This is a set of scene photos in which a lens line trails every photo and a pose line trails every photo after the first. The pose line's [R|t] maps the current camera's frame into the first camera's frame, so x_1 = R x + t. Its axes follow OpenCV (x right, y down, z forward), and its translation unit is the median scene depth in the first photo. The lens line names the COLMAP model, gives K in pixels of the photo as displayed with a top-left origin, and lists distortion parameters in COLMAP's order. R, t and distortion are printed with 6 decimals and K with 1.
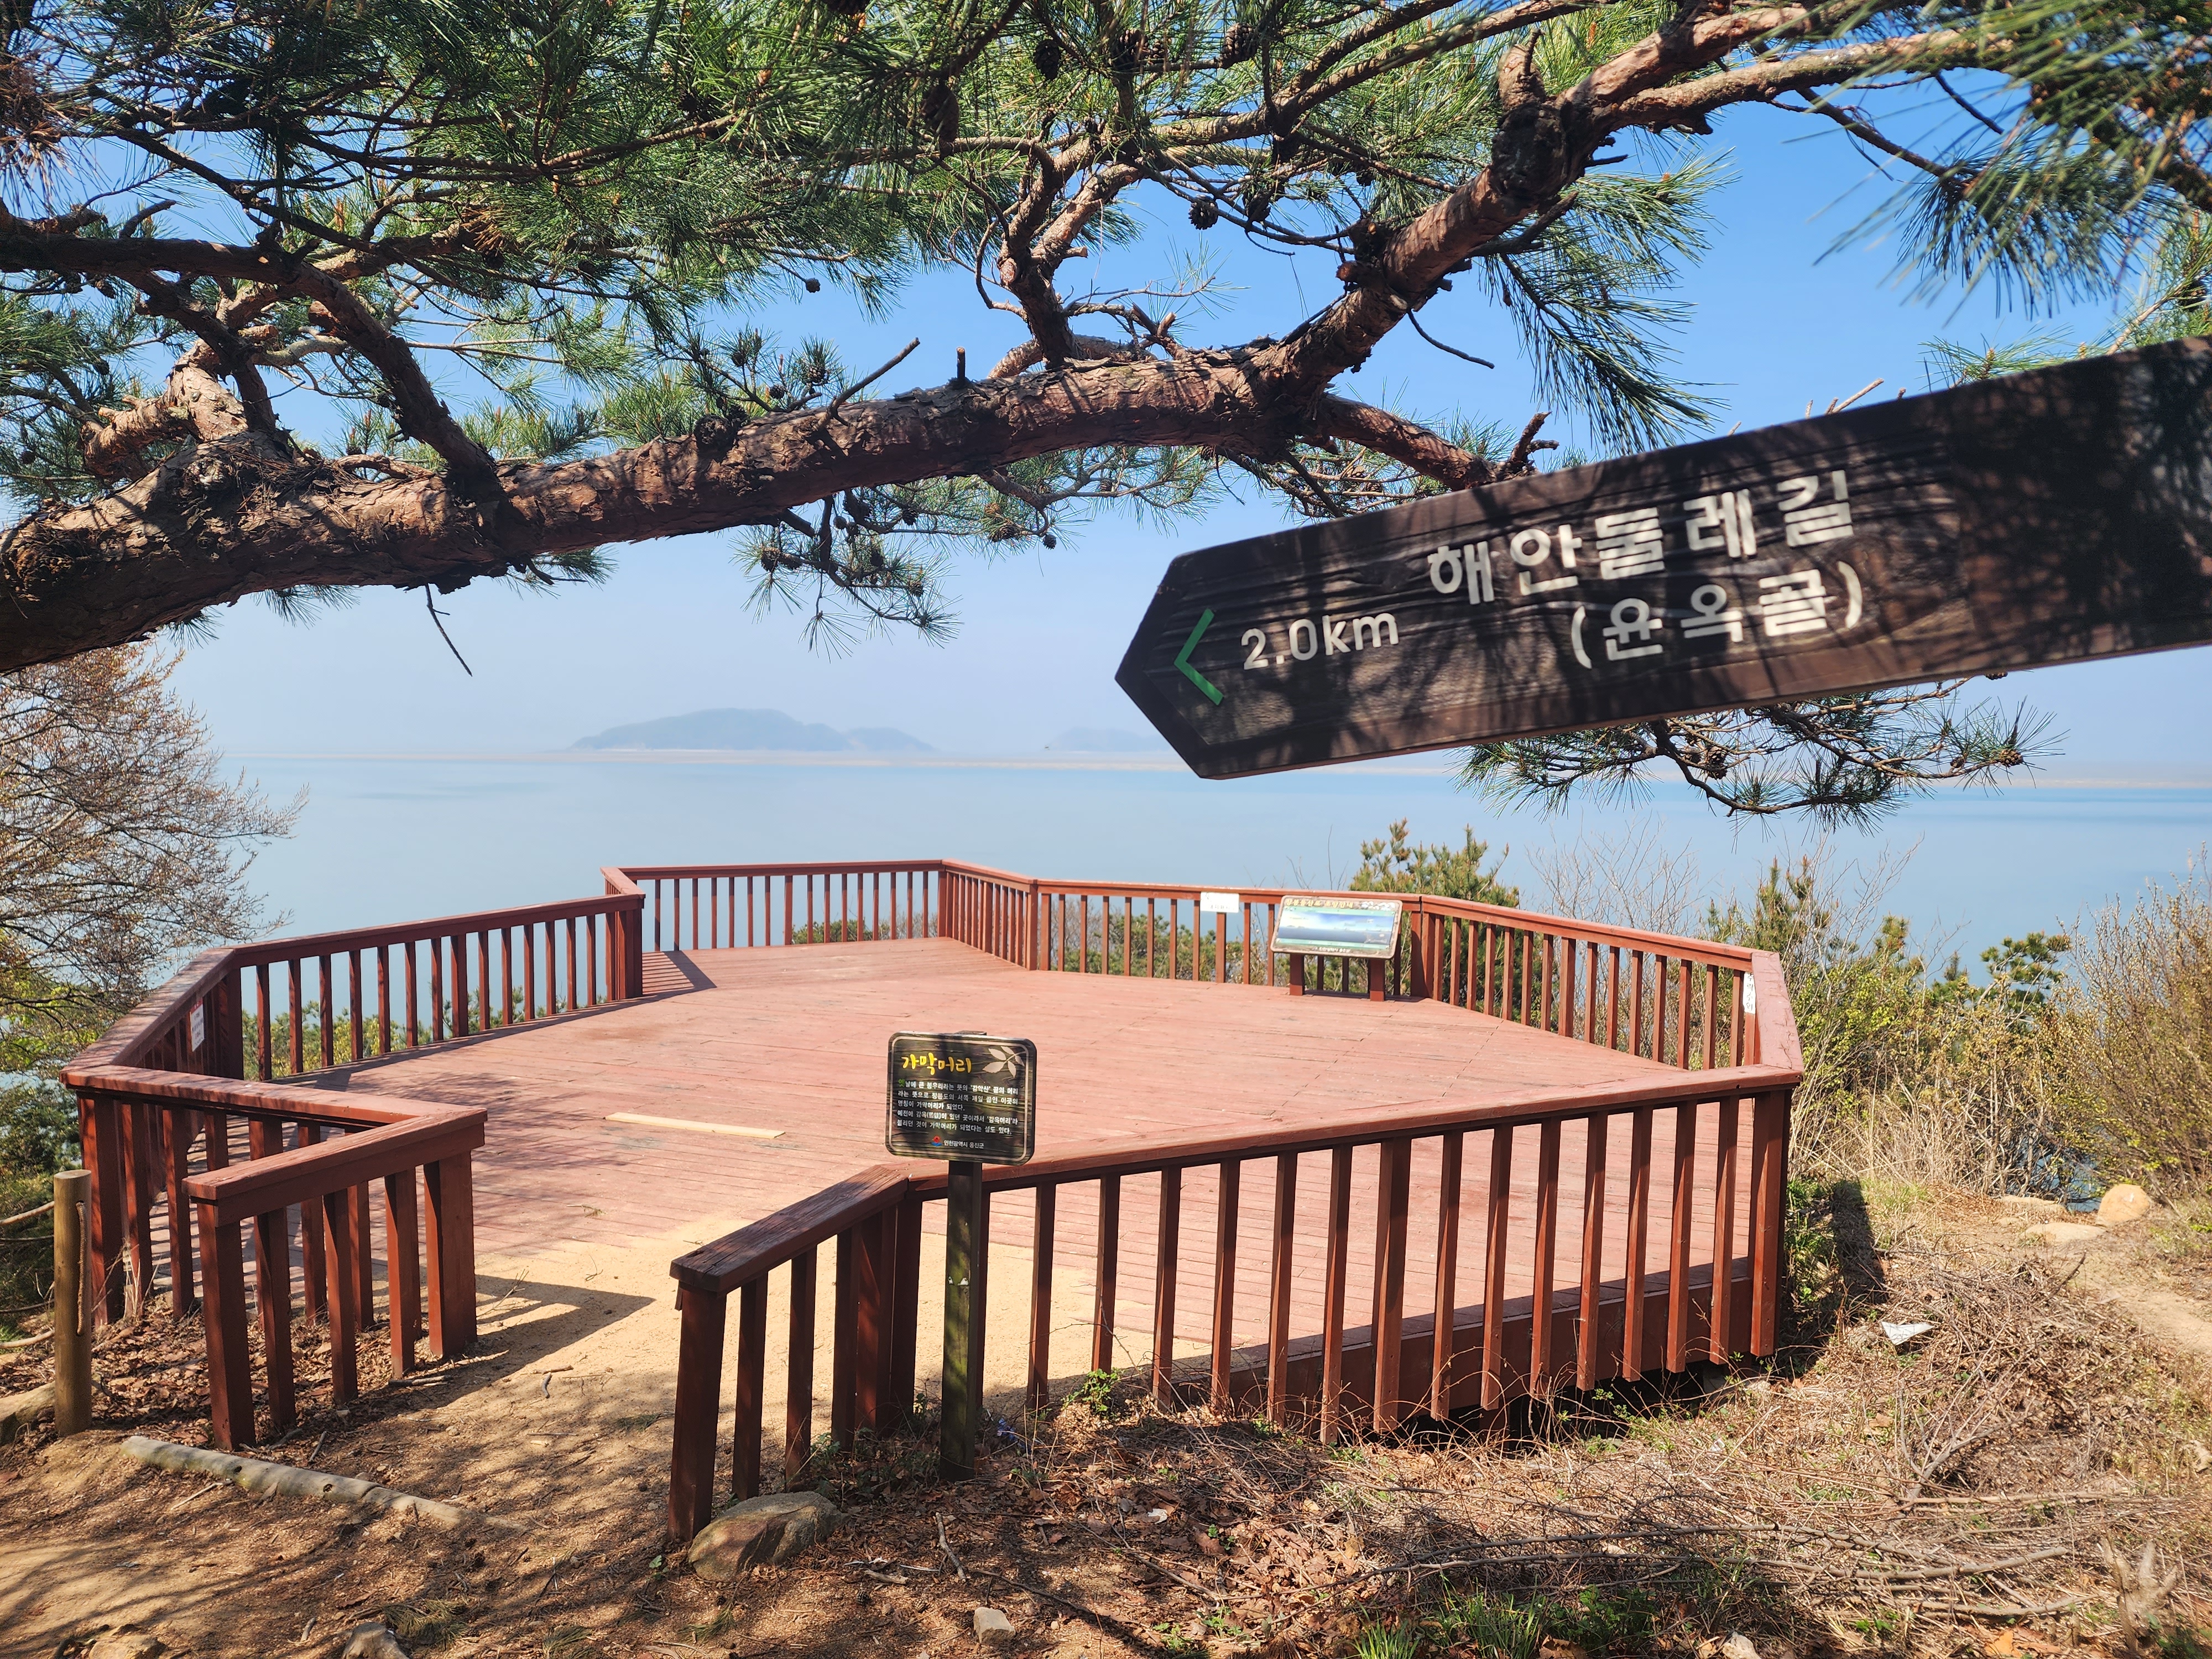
lens RADIAL K [[1422.2, 0, 1112.4], [0, 1422.2, 797.3], [0, 0, 1]] dist [0.102509, -0.093216]
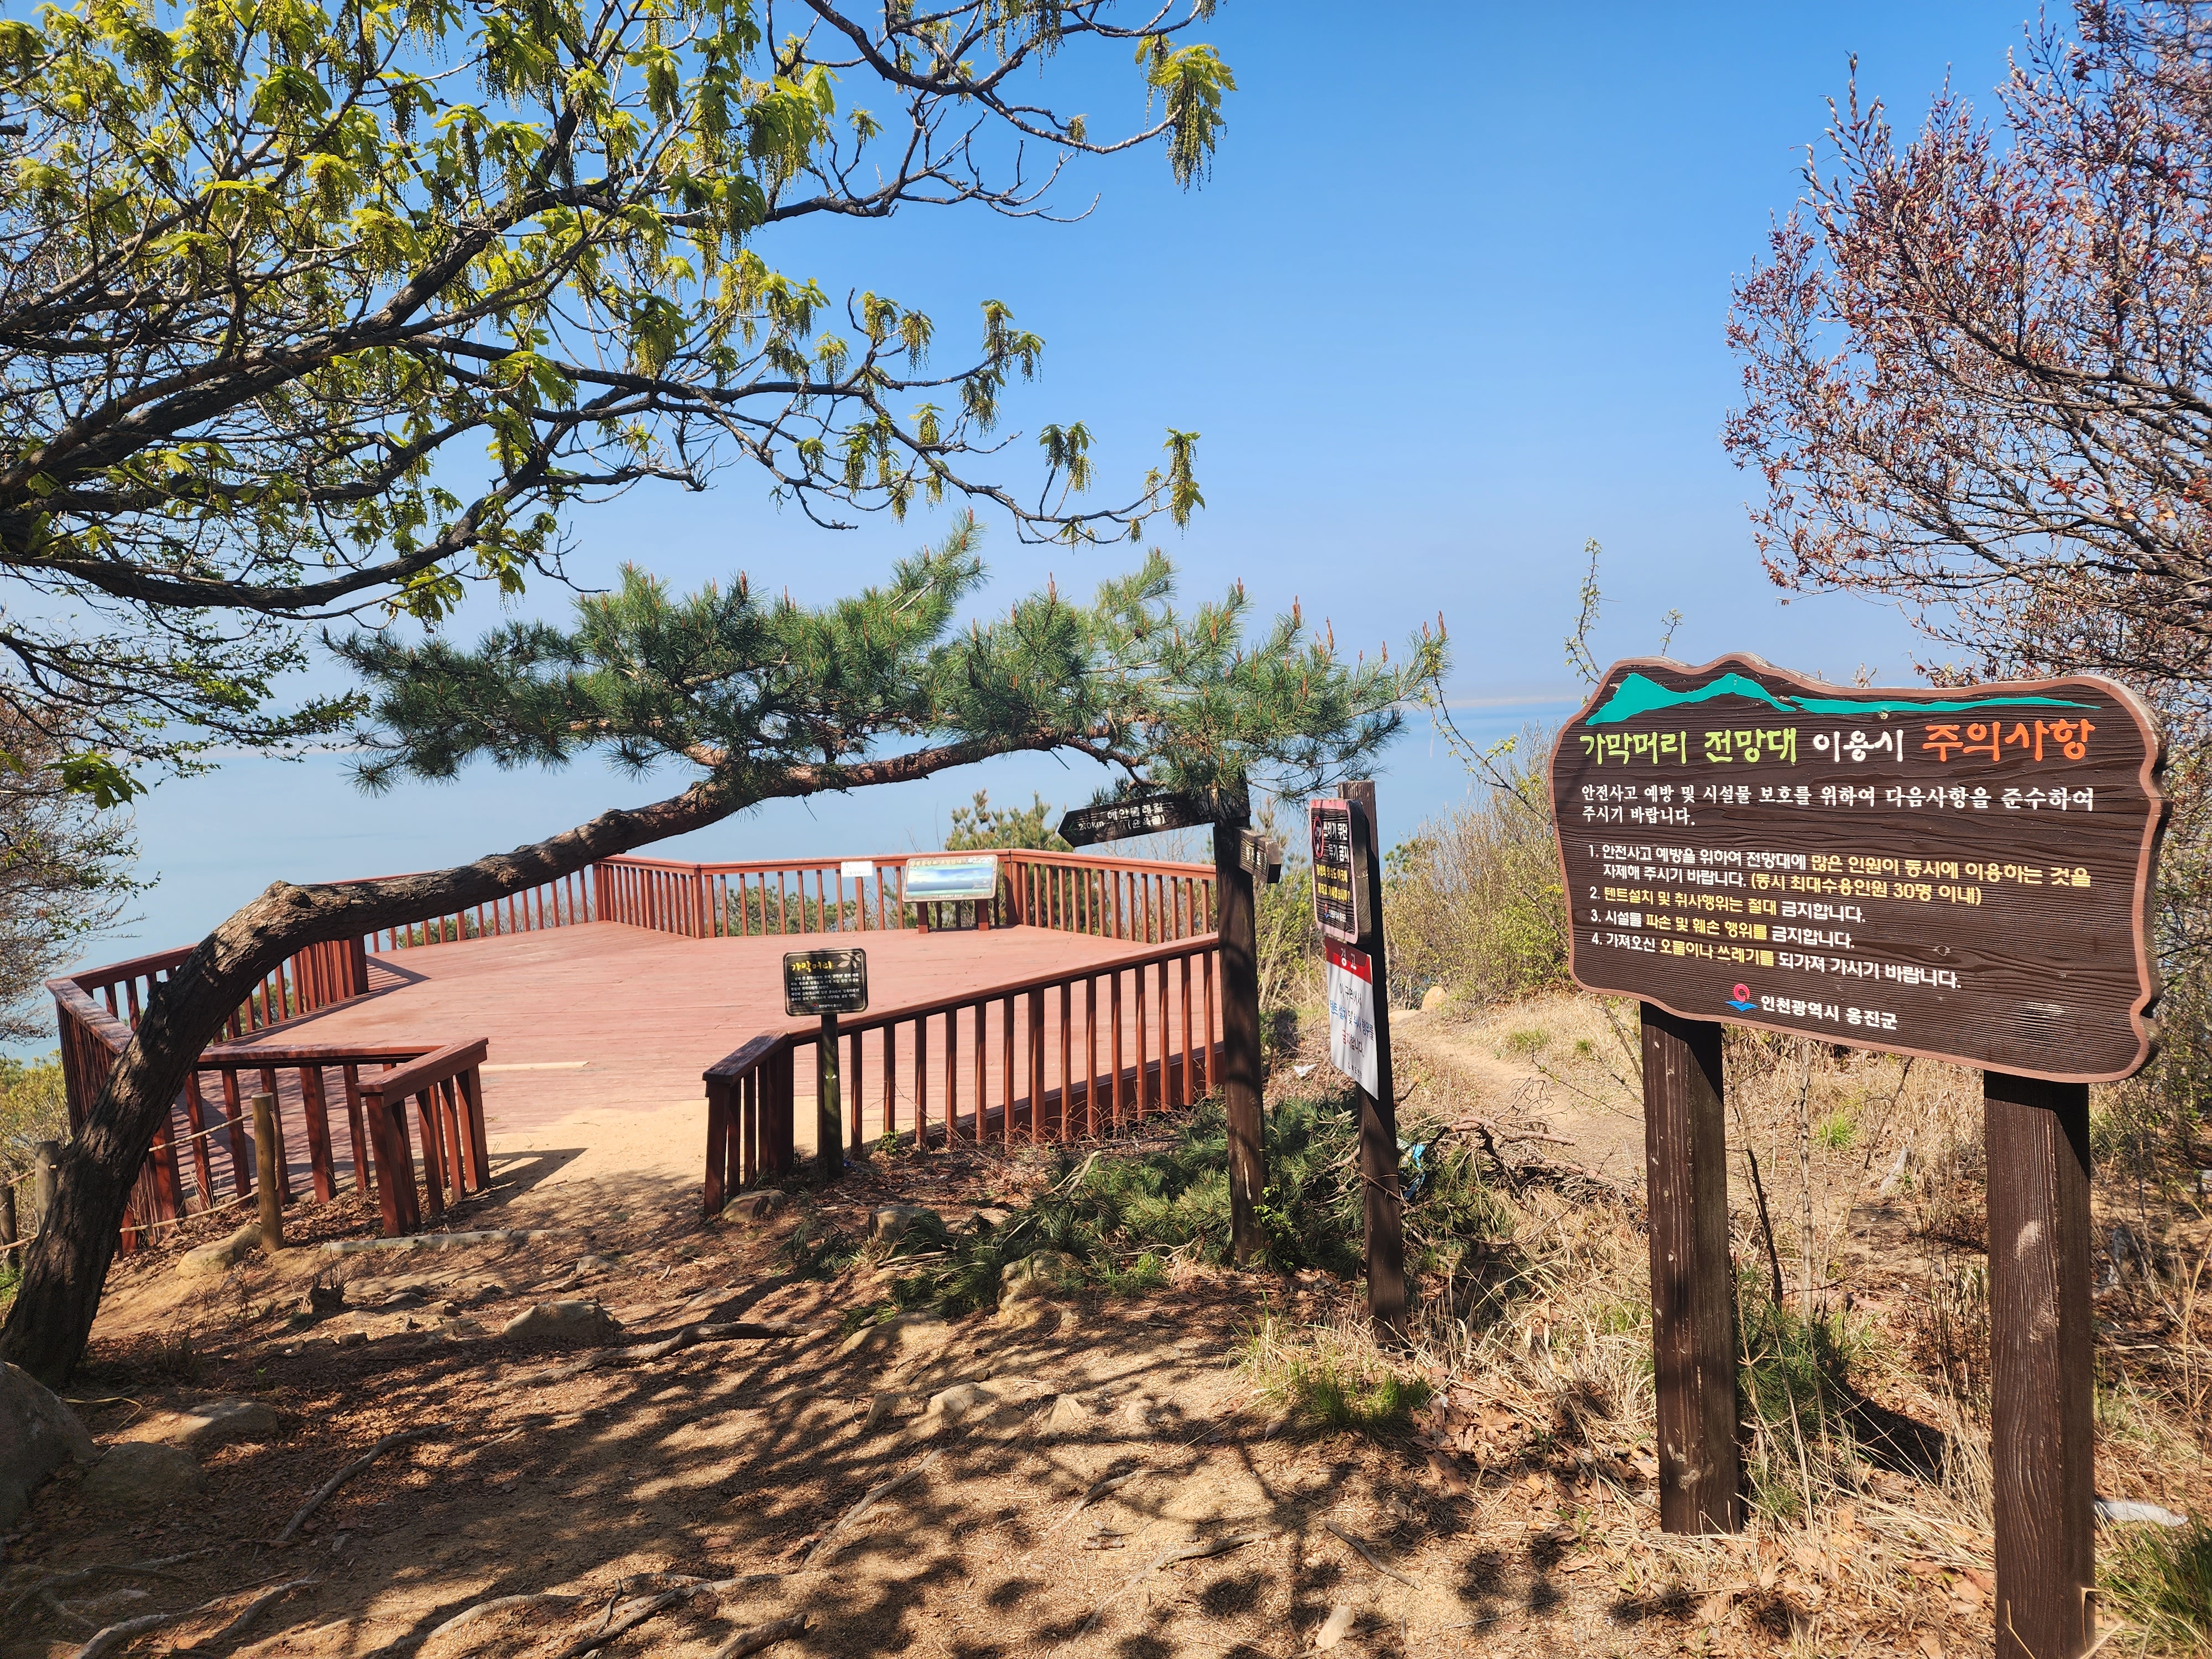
lens RADIAL K [[1422.2, 0, 1112.4], [0, 1422.2, 797.3], [0, 0, 1]] dist [0.102509, -0.093216]
pose [[0.948088, -0.075244, 0.308977, -0.107466], [0.065780, 0.996993, 0.040950, -0.030411], [-0.311129, -0.018500, 0.950188, -0.316857]]
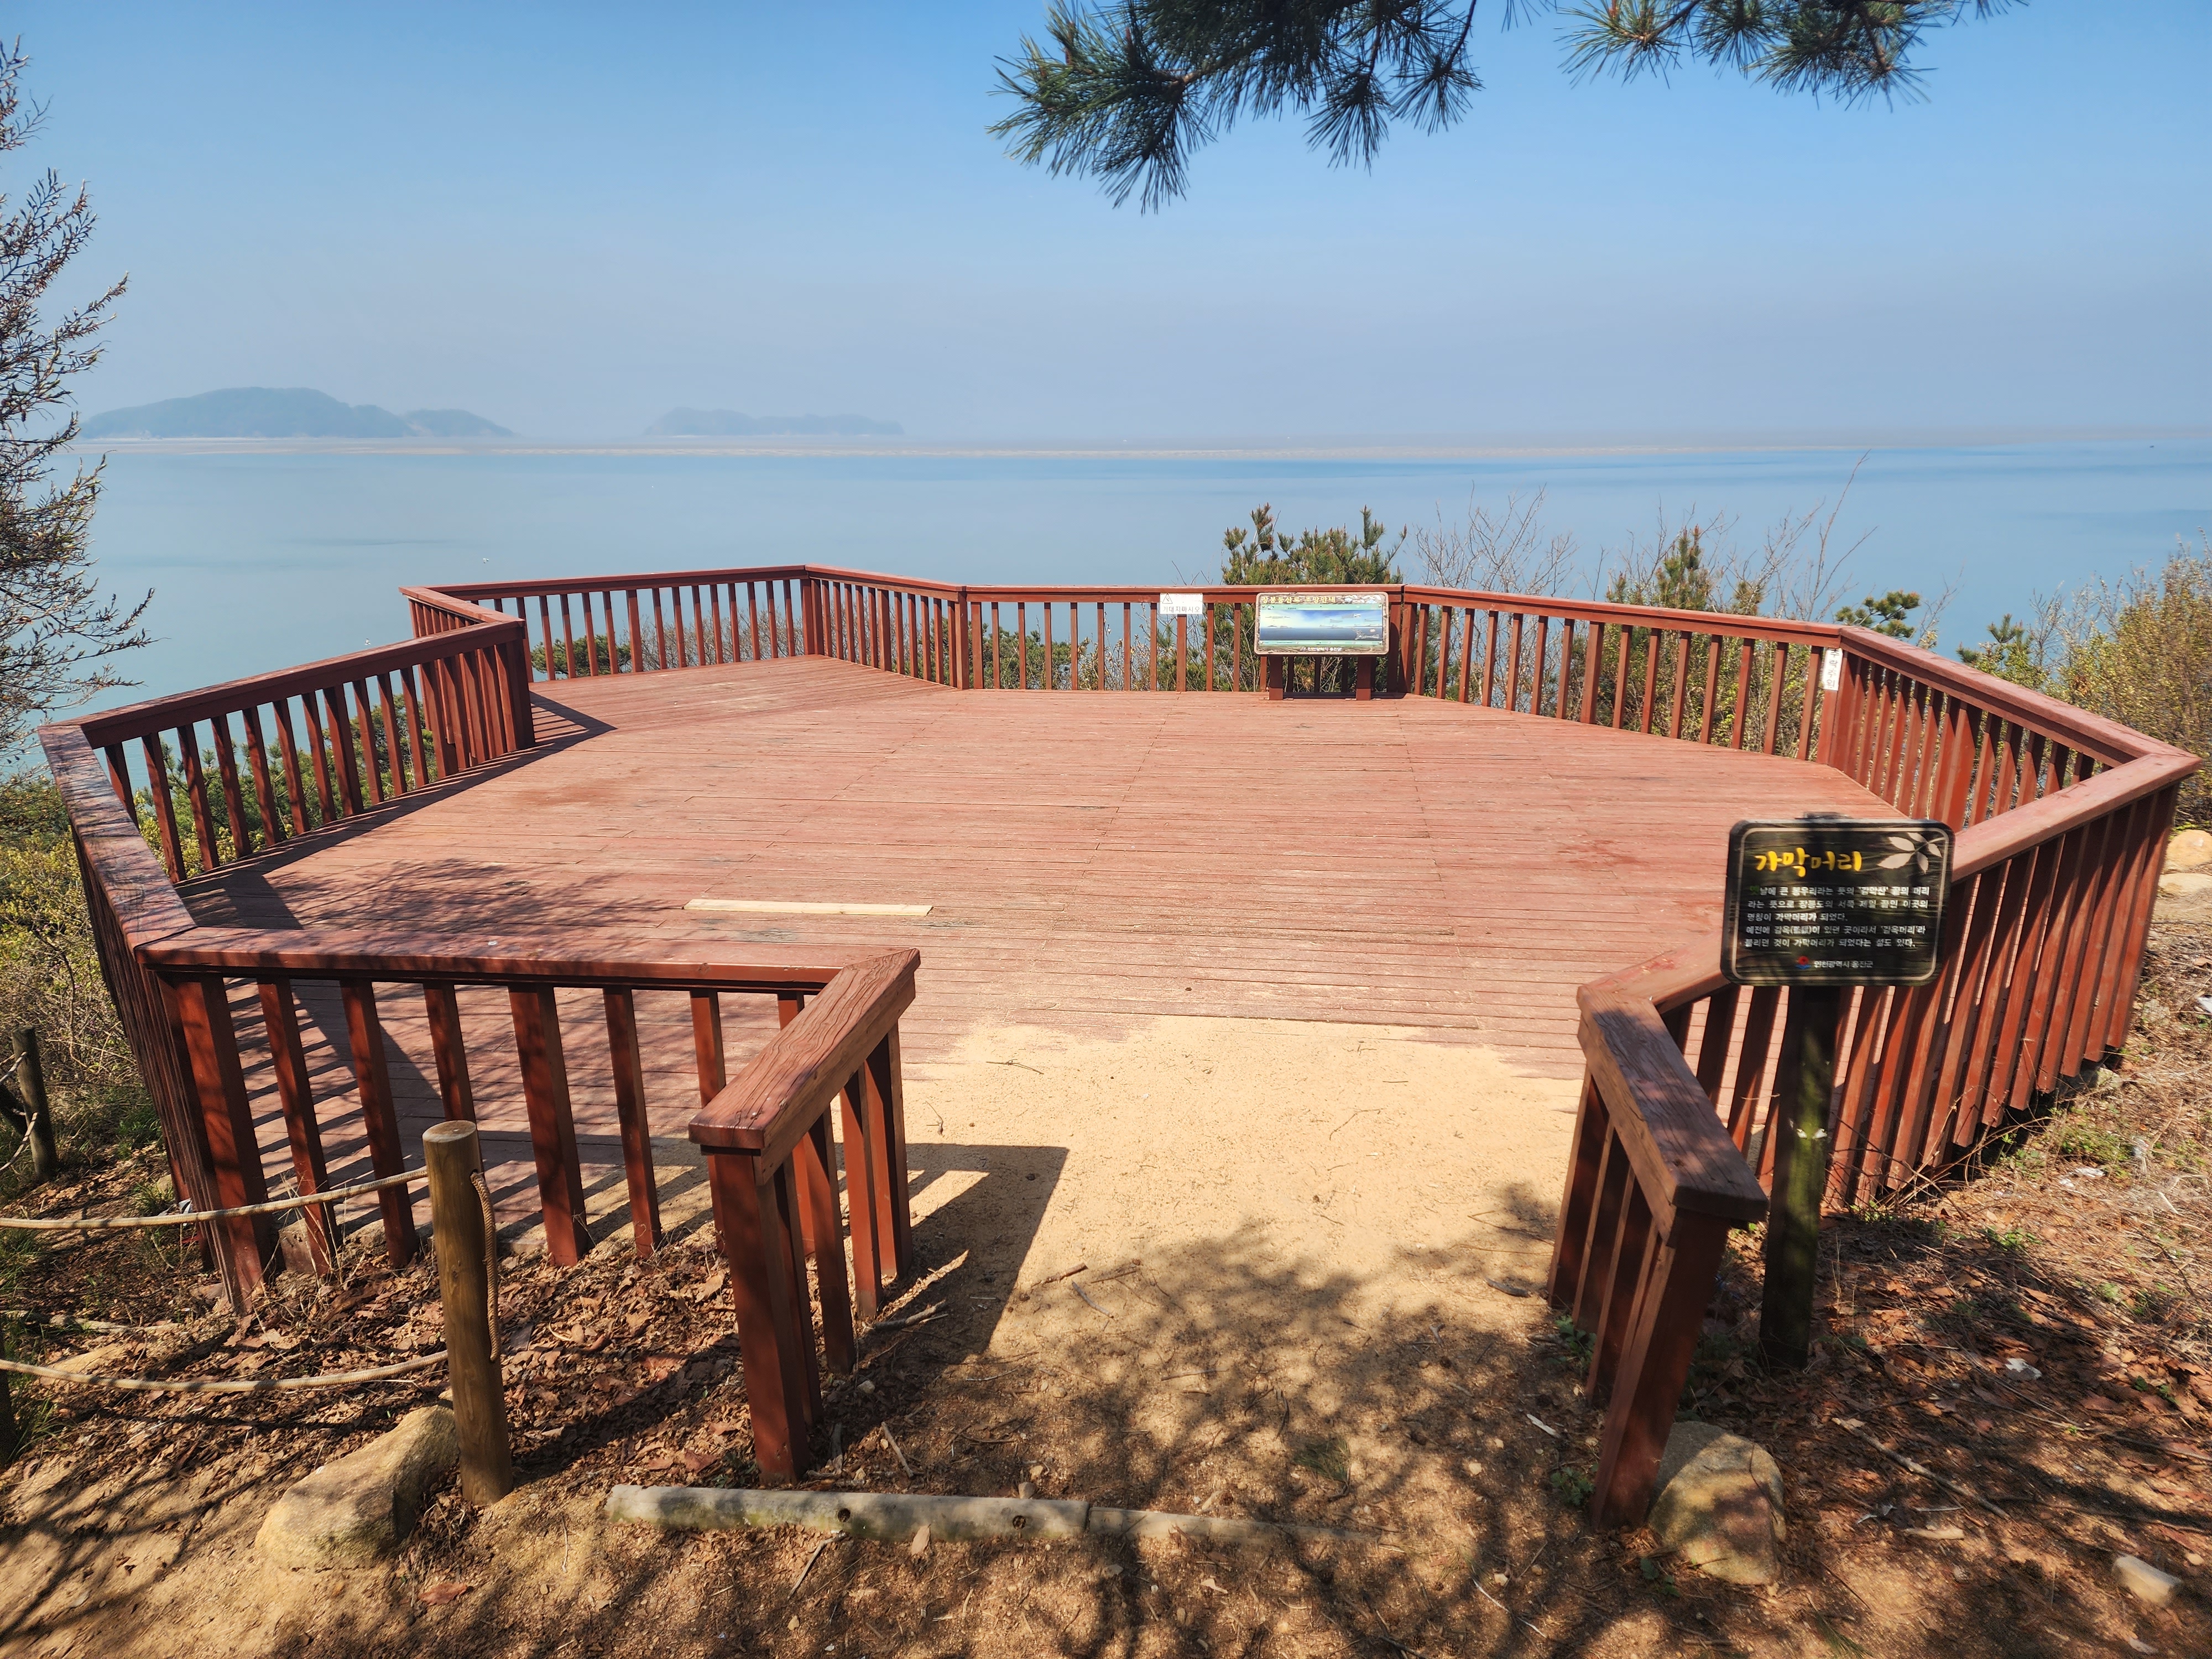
lens RADIAL K [[1422.2, 0, 1112.4], [0, 1422.2, 797.3], [0, 0, 1]] dist [0.102509, -0.093216]
pose [[0.966335, -0.076676, 0.245596, -0.216969], [0.022483, 0.976074, 0.216274, -0.003276], [-0.256303, -0.203472, 0.944938, 0.140095]]
